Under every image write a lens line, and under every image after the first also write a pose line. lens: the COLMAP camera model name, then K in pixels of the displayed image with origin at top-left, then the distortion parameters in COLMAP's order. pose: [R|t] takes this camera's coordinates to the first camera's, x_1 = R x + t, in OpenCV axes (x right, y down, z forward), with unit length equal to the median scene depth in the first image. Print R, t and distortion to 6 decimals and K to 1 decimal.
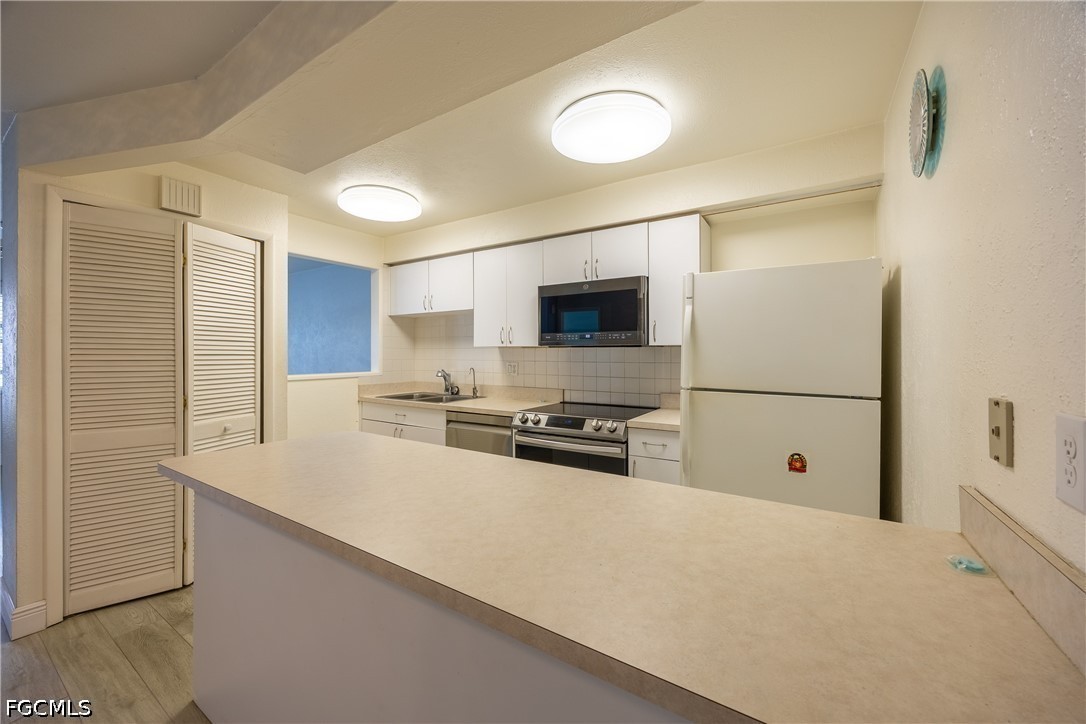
lens RADIAL K [[426.9, 0, 538.4], [0, 426.9, 352.0], [0, 0, 1]] dist [-0.004525, 0.000400]
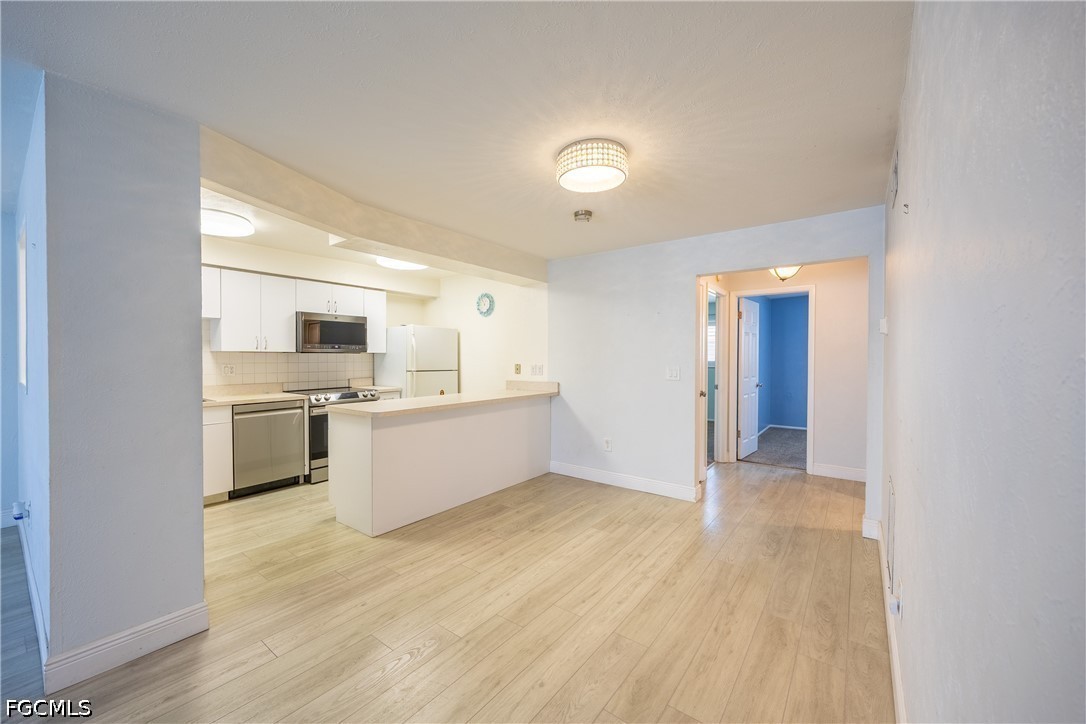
lens RADIAL K [[426.9, 0, 507.0], [0, 426.9, 367.3], [0, 0, 1]] dist [-0.004525, 0.000400]
pose [[0.136100, -0.028210, 0.990293, -1.423138], [-0.005680, 0.999556, 0.029255, -0.008791], [-0.990679, -0.009607, 0.135880, 0.077532]]
